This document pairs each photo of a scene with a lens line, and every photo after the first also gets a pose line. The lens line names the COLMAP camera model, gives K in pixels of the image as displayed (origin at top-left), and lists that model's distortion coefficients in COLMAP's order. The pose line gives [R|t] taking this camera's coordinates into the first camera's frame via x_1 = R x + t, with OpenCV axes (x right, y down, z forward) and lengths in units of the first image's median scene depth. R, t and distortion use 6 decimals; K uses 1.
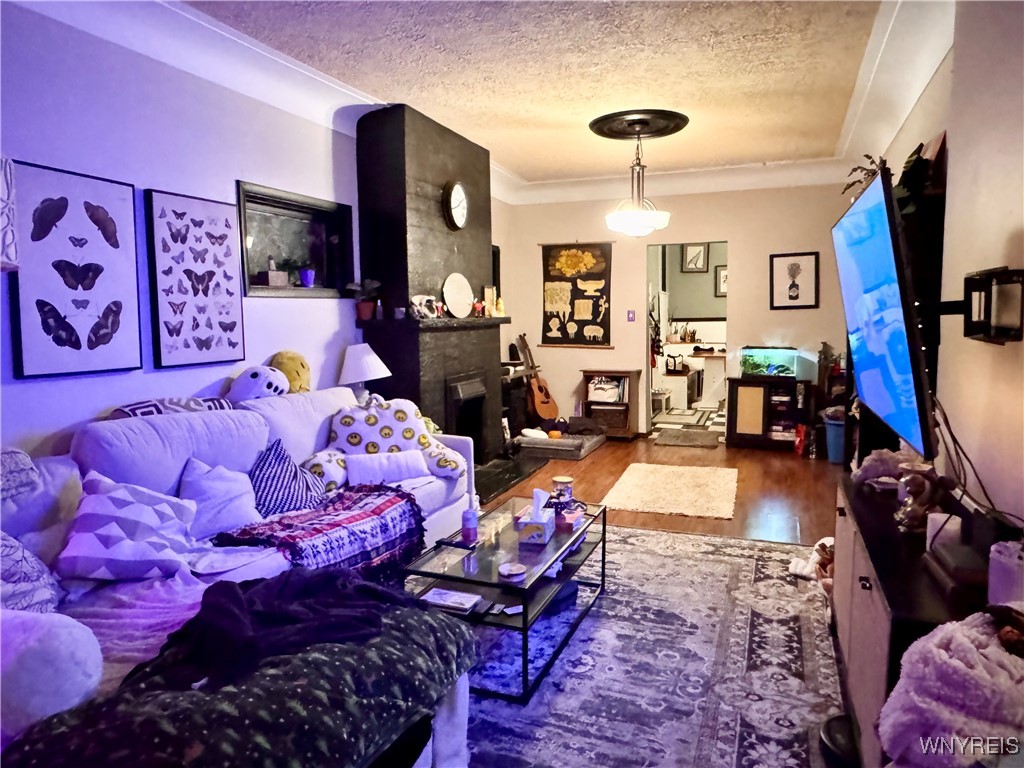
lens RADIAL K [[689.7, 0, 510.7], [0, 689.7, 382.8], [0, 0, 1]] dist [0.001346, 0.000395]
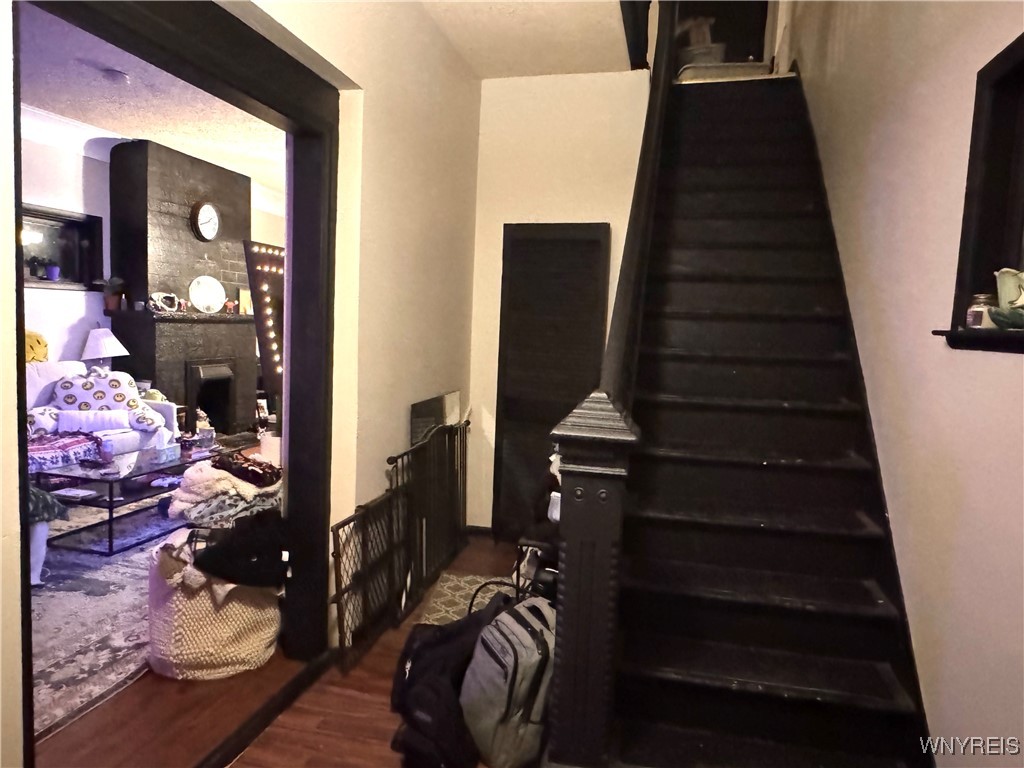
lens RADIAL K [[689.7, 0, 510.5], [0, 689.7, 382.0], [0, 0, 1]] dist [0.001346, 0.000395]
pose [[0.988792, 0.041053, 0.143546, 0.397118], [-0.039459, 0.999124, -0.013933, 0.033530], [-0.143992, 0.008113, 0.989546, -0.400323]]
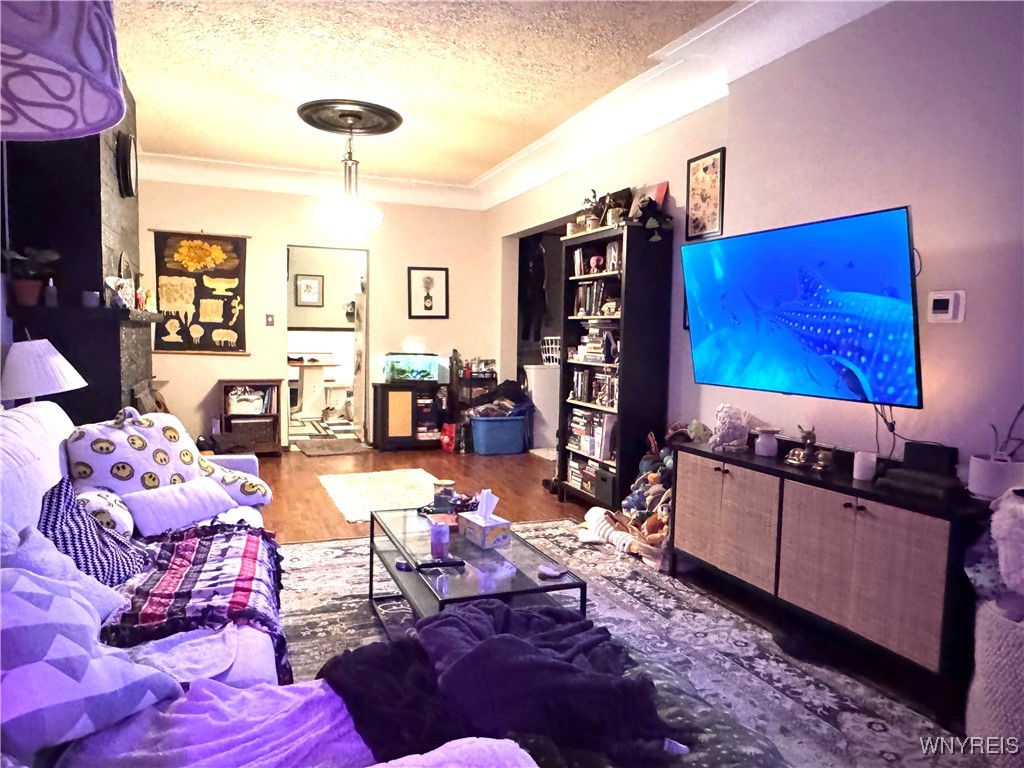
lens RADIAL K [[689.7, 0, 508.9], [0, 689.7, 383.4], [0, 0, 1]] dist [0.001346, 0.000395]
pose [[0.730418, -0.025211, 0.682535, -0.405921], [0.041221, 0.999124, -0.007208, 0.013273], [-0.681755, 0.033399, 0.730818, 0.208442]]
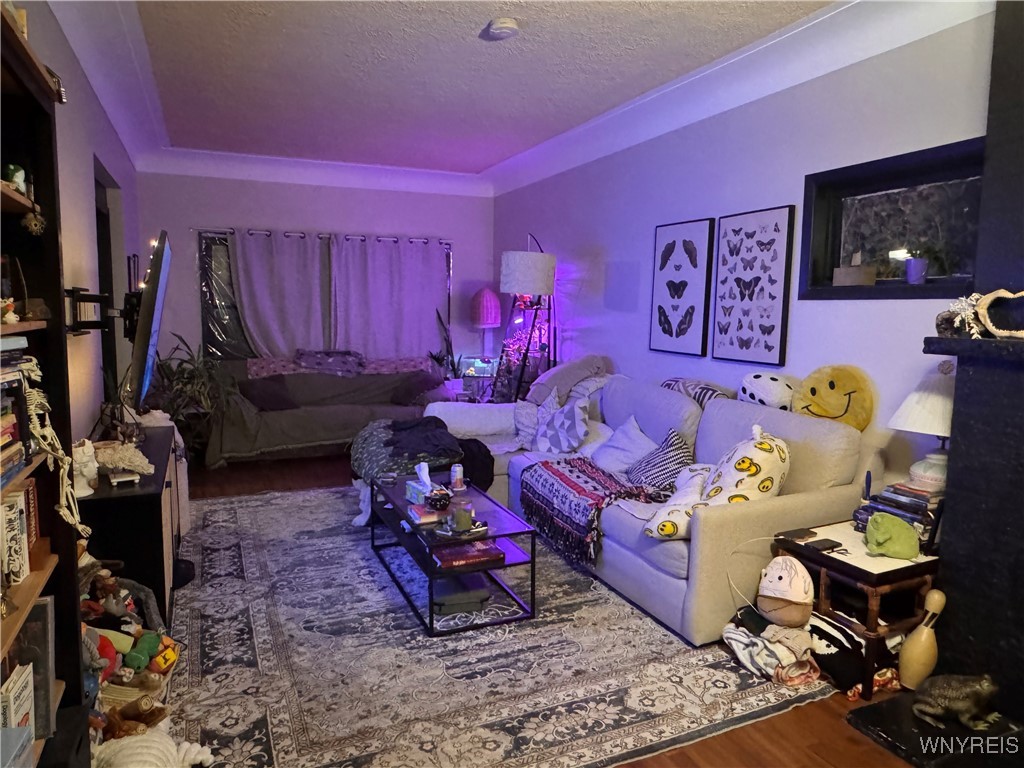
lens RADIAL K [[689.7, 0, 511.8], [0, 689.7, 386.0], [0, 0, 1]] dist [0.001346, 0.000395]
pose [[-0.705241, 0.082717, -0.704125, 0.544812], [-0.076946, 0.978373, 0.192002, -0.156081], [0.704779, 0.189587, -0.683625, 1.352795]]
